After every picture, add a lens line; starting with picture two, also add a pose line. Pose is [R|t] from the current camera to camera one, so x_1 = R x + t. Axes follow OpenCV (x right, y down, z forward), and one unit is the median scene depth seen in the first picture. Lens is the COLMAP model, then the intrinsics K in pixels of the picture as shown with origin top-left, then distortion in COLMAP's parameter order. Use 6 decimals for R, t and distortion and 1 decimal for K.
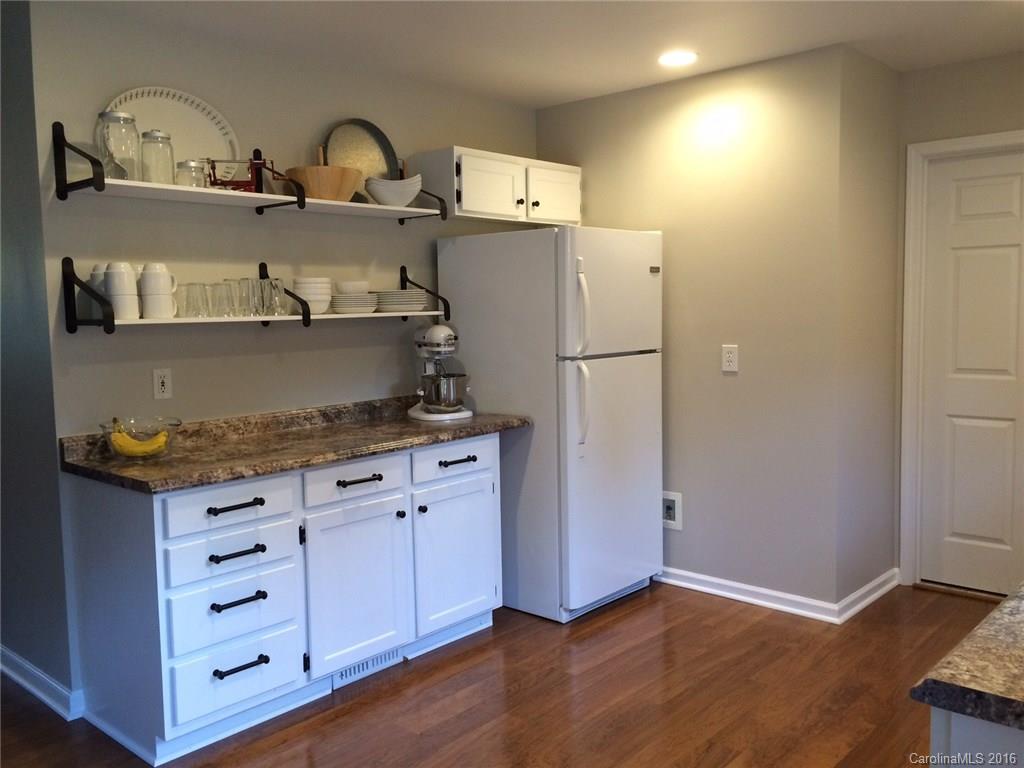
lens RADIAL K [[874.9, 0, 512.0], [0, 874.9, 384.0], [0, 0, 1]] dist [0.073656, -0.108104]
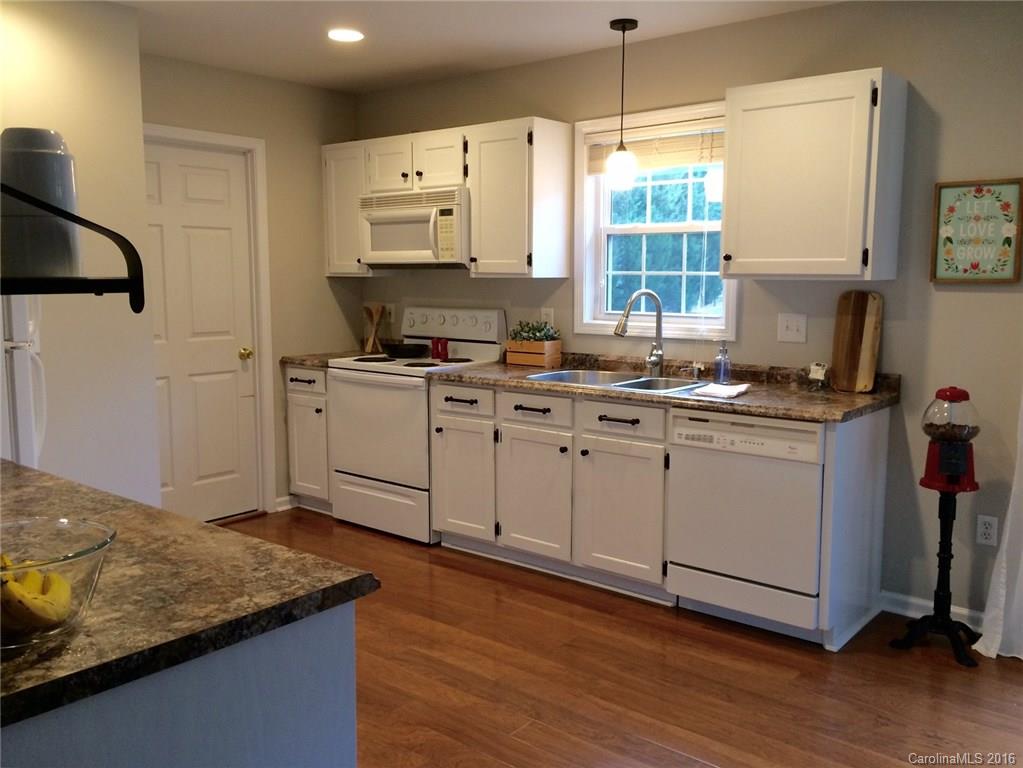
lens RADIAL K [[886.8, 0, 511.5], [0, 886.8, 384.0], [0, 0, 1]] dist [0.068638, -0.098132]
pose [[-0.043749, -0.104258, 0.993588, -0.634029], [0.088779, 0.990199, 0.107811, -0.038062], [-0.995090, 0.092926, -0.034064, 0.613002]]
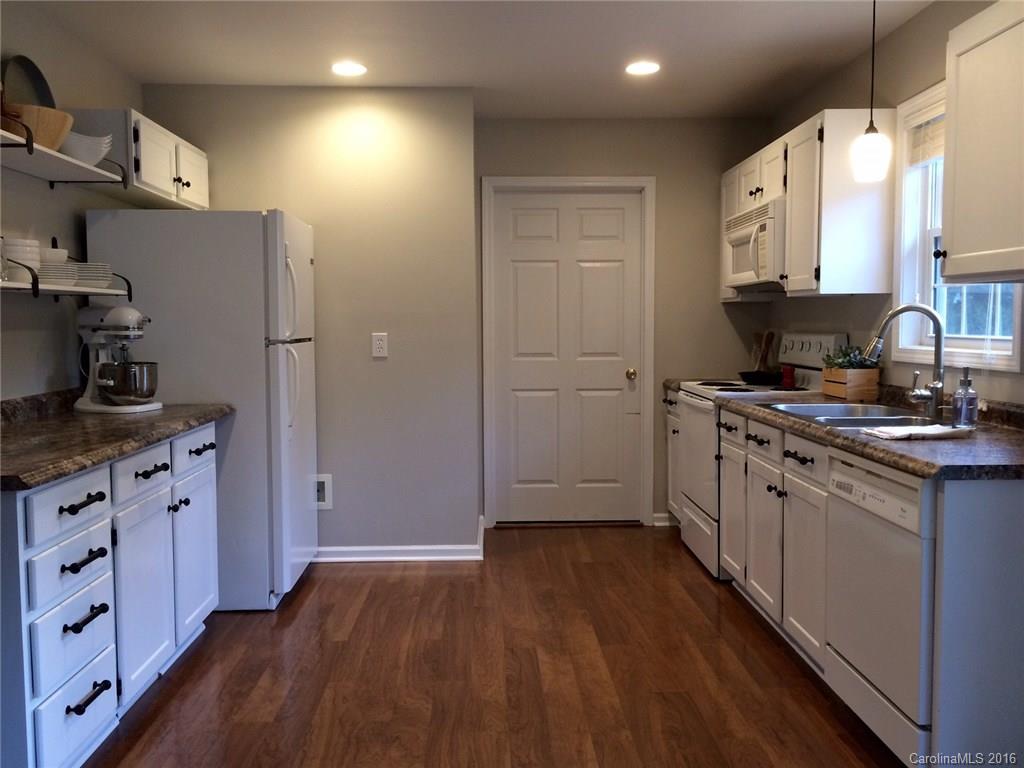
lens RADIAL K [[874.9, 0, 512.0], [0, 874.9, 384.0], [0, 0, 1]] dist [0.073656, -0.108104]
pose [[0.720653, -0.032794, 0.692520, -0.423447], [0.052902, 0.998570, -0.007764, 0.039429], [-0.691275, 0.042231, 0.721357, 0.084858]]
